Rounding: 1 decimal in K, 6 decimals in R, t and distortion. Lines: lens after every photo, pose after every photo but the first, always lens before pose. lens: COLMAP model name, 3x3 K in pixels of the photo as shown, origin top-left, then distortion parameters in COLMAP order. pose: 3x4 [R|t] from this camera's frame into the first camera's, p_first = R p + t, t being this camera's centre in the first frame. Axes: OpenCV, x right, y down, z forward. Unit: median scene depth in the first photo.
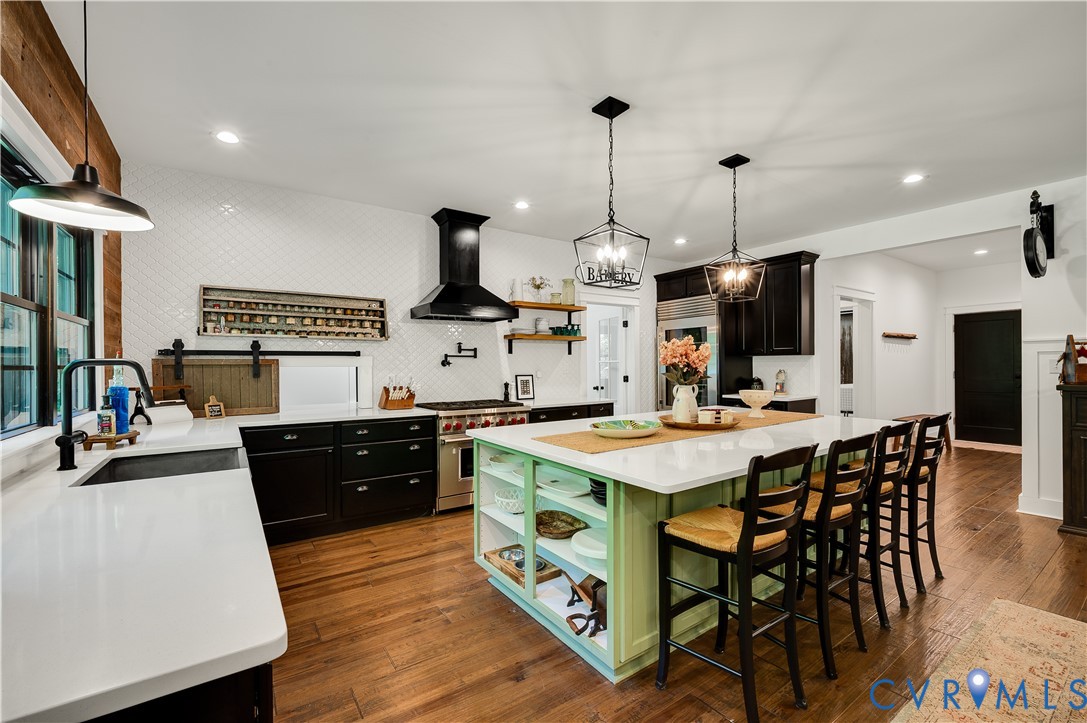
lens RADIAL K [[459.6, 0, 553.9], [0, 459.6, 364.8], [0, 0, 1]] dist [-0.000684, -0.000090]
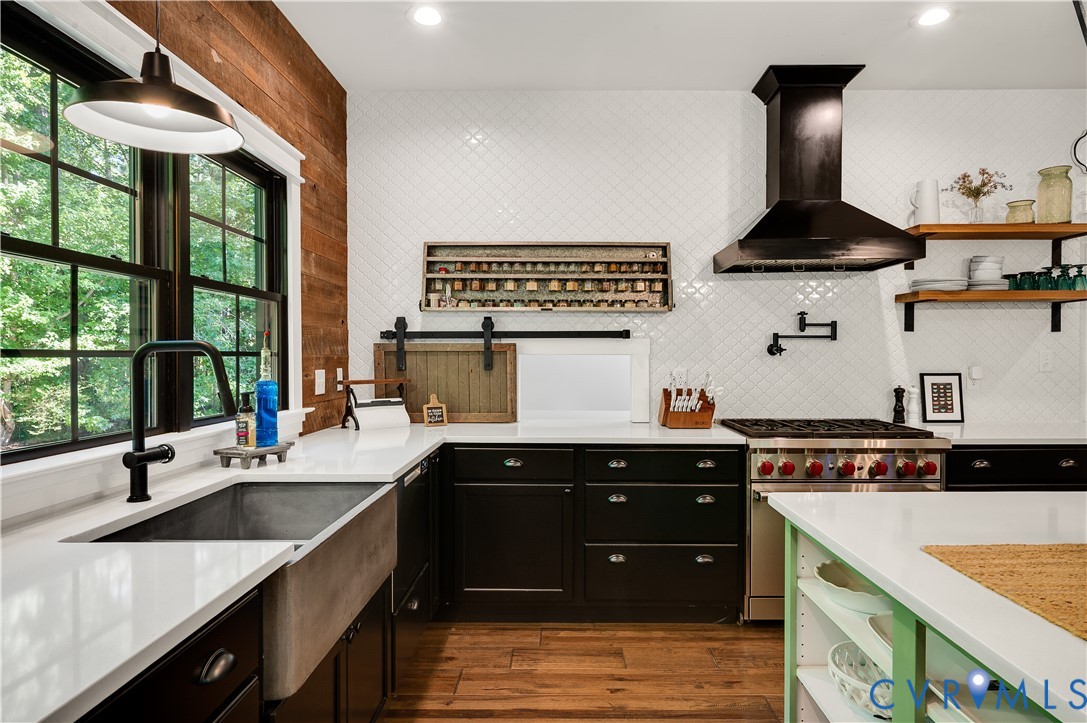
lens RADIAL K [[648.8, 0, 561.6], [0, 648.8, 363.6], [0, 0, 1]] dist [-0.000170, 0.000040]
pose [[0.814908, 0.012696, -0.579451, 0.010412], [-0.003174, 0.999843, 0.017444, 0.000628], [0.579581, -0.012376, 0.814820, 0.238855]]
